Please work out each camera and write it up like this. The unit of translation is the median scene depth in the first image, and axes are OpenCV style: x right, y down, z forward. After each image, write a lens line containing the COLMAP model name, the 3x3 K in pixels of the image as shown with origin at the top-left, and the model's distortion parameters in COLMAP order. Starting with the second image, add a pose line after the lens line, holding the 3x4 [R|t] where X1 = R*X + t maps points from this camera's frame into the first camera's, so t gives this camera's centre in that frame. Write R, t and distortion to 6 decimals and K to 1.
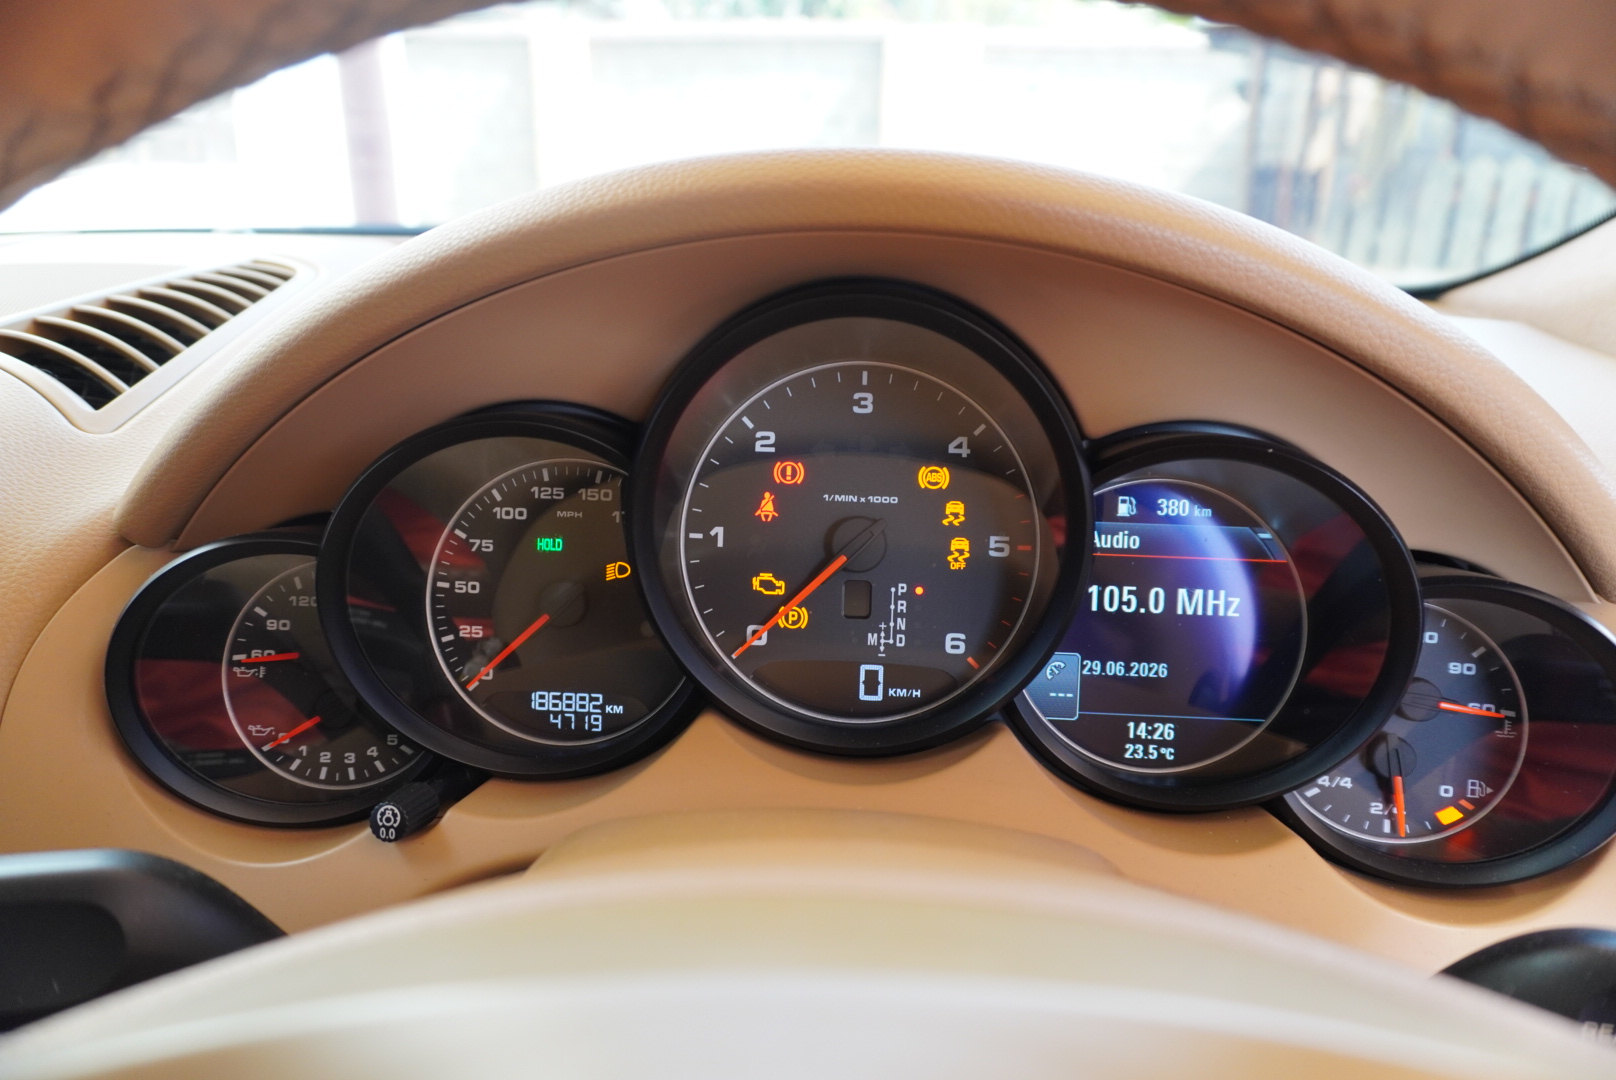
lens RADIAL K [[1073.1, 0, 808.0], [0, 1073.1, 540.0], [0, 0, 1]] dist [-0.004350, -0.000672]
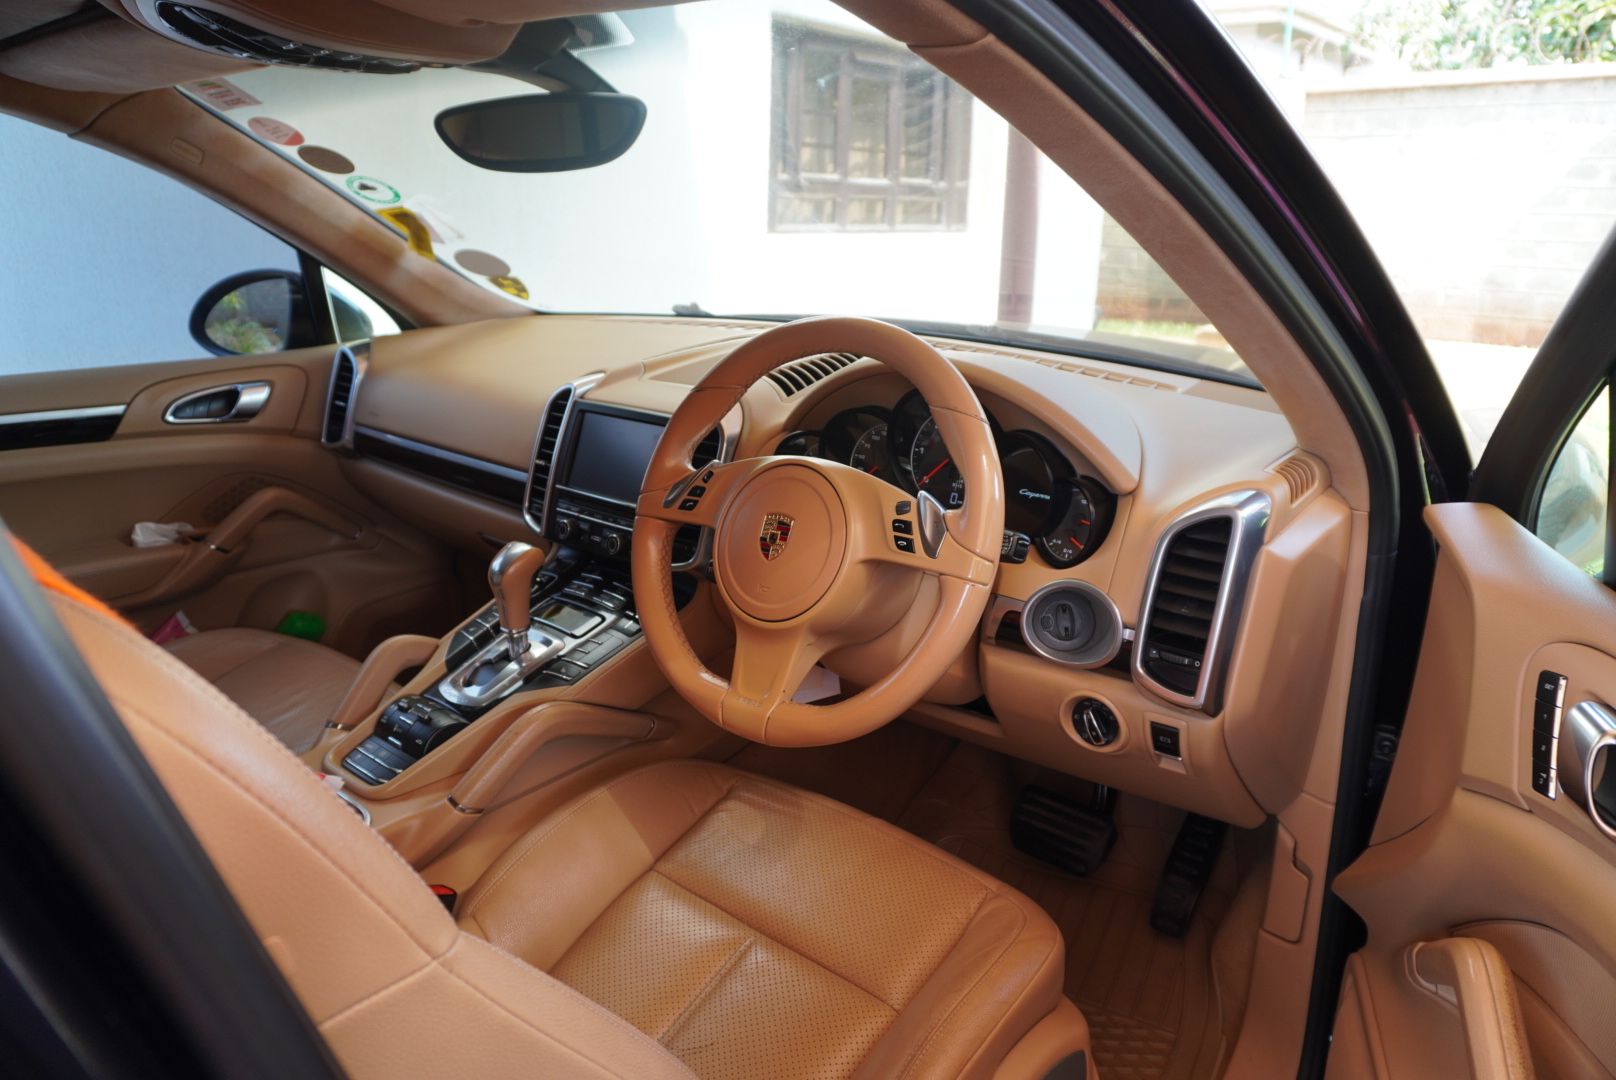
lens RADIAL K [[1073.1, 0, 808.0], [0, 1073.1, 540.0], [0, 0, 1]] dist [-0.004350, -0.000672]
pose [[0.823541, 0.174016, -0.539906, 1.644188], [-0.188583, 0.981637, 0.028736, 0.264750], [0.534992, 0.078152, 0.841235, -2.237243]]
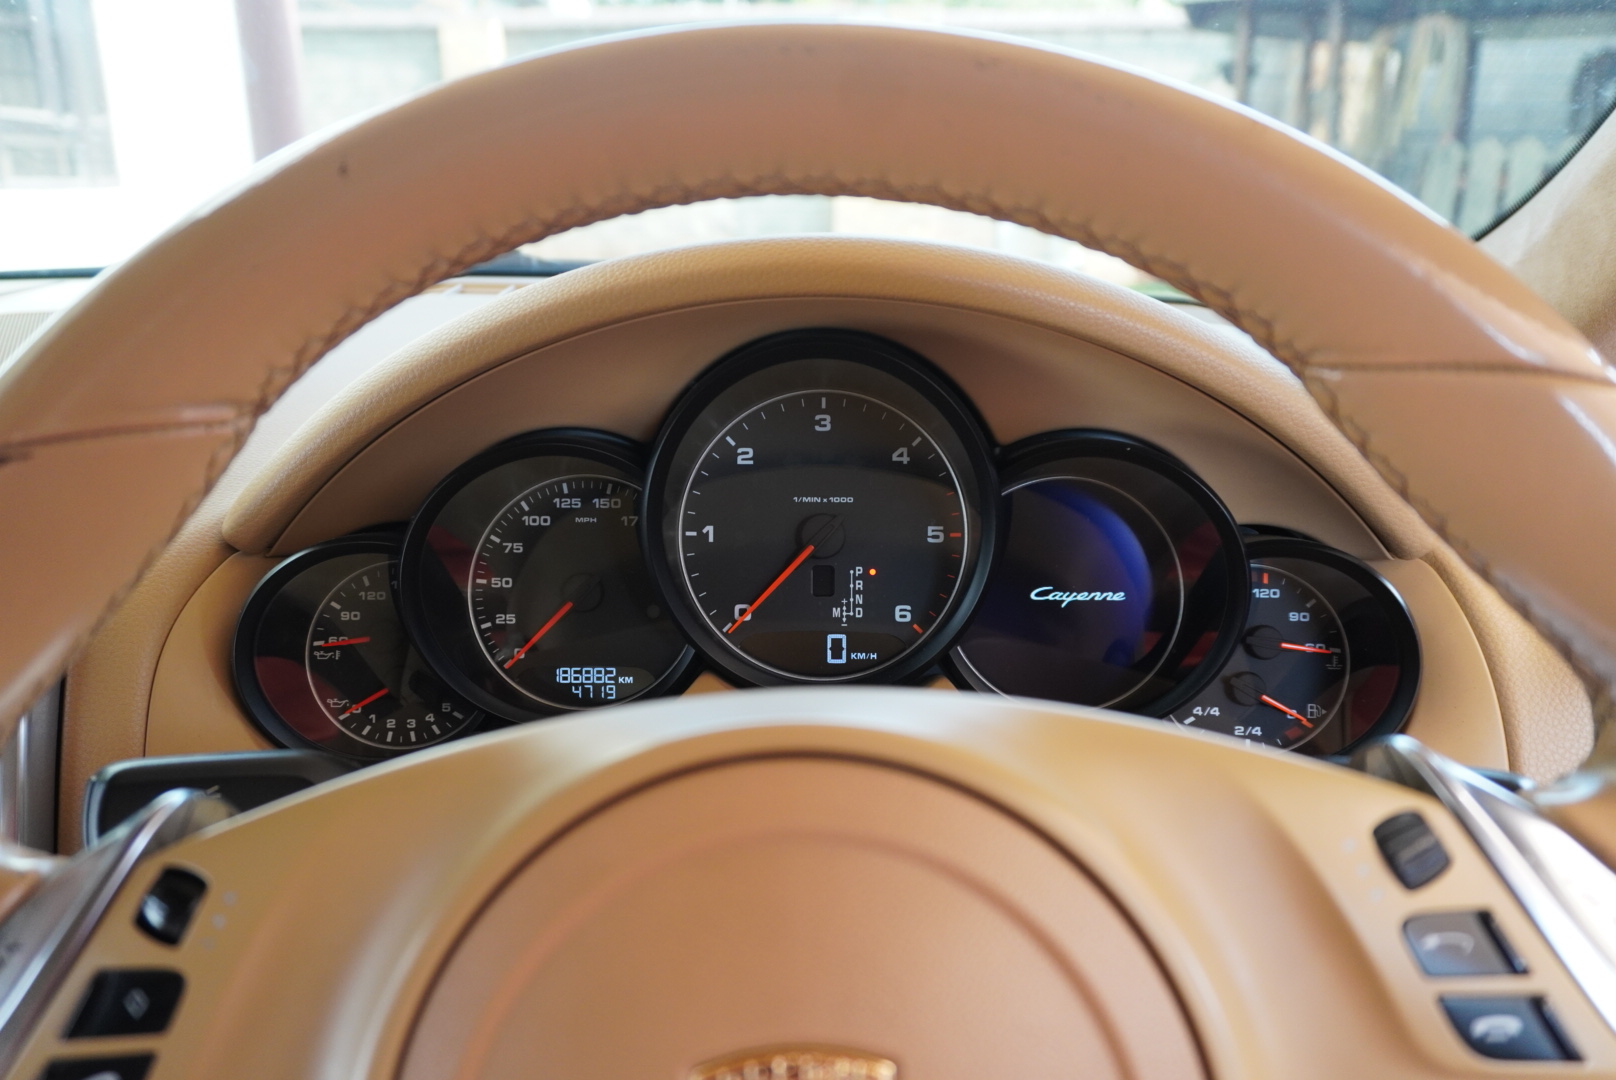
lens RADIAL K [[1259.8, 0, 808.0], [0, 1259.8, 540.0], [0, 0, 1]] dist [0.033159, -0.003877]
pose [[0.998936, -0.029844, 0.035173, -0.021351], [0.031214, 0.998749, -0.039060, 0.064718], [-0.033963, 0.040116, 0.998618, -0.454618]]
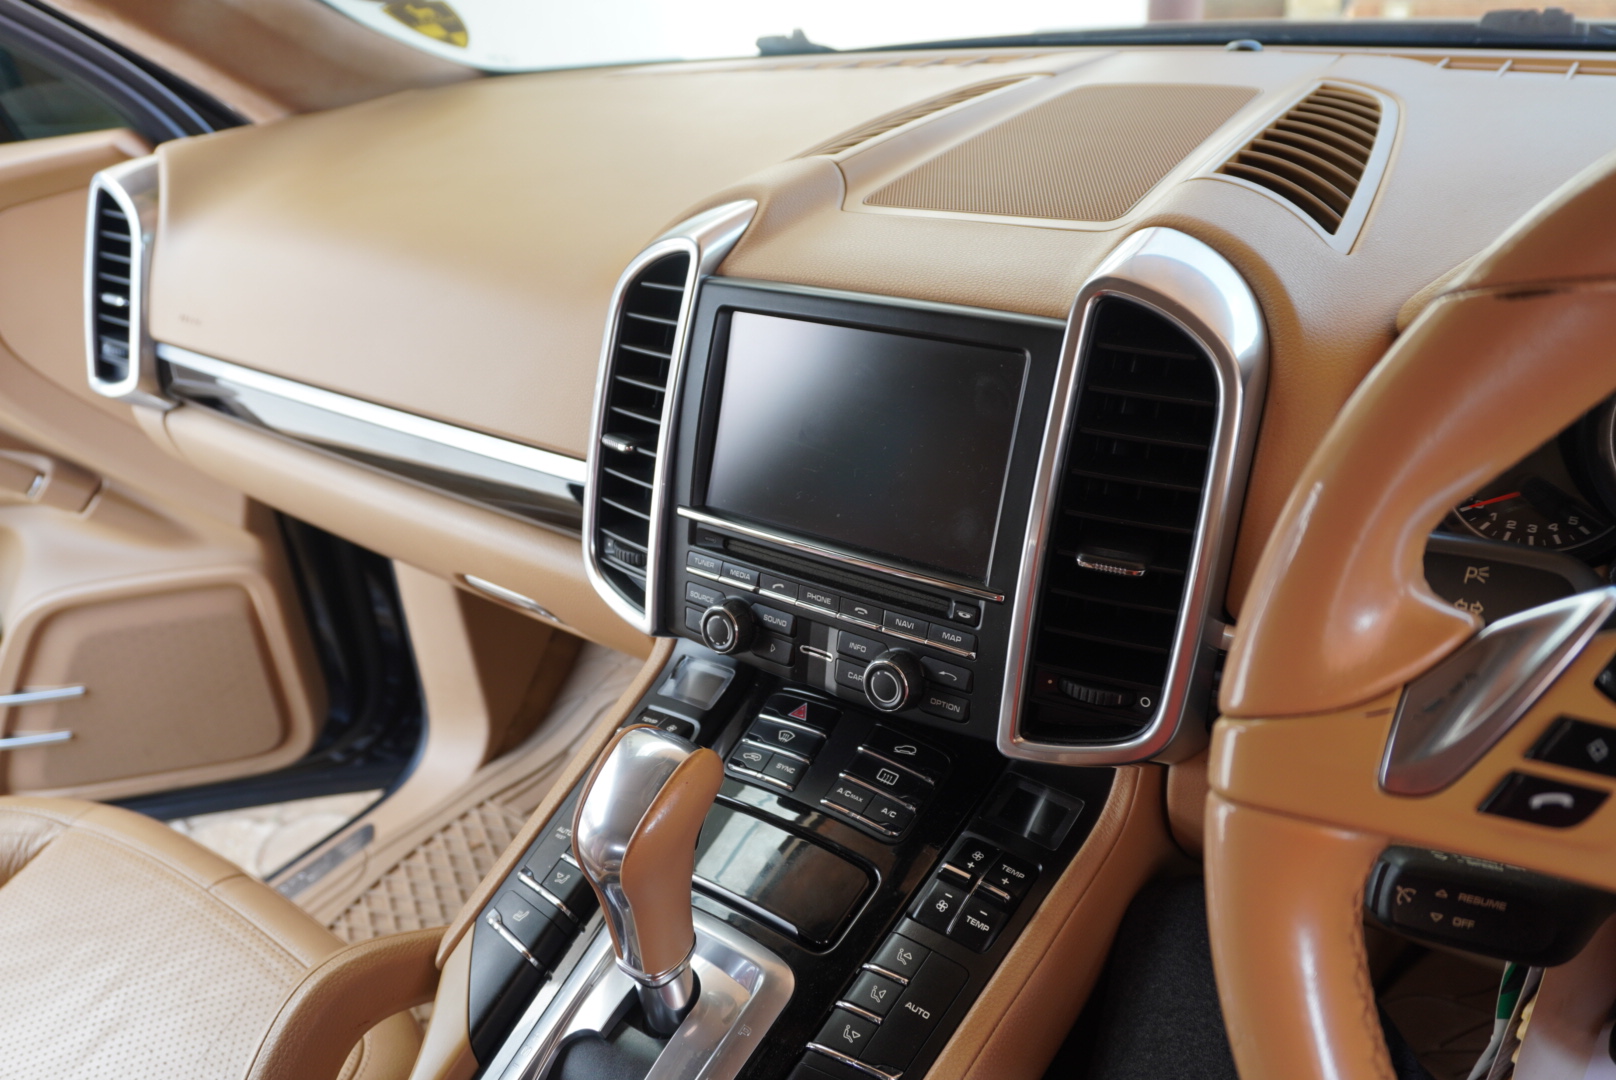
lens RADIAL K [[1239.8, 0, 808.0], [0, 1239.8, 540.0], [0, 0, 1]] dist [-0.004664, -0.000515]
pose [[0.856125, 0.181842, -0.483718, -0.447231], [-0.108736, 0.978477, 0.175384, 0.049579], [0.505199, -0.097553, 0.857472, -0.716611]]
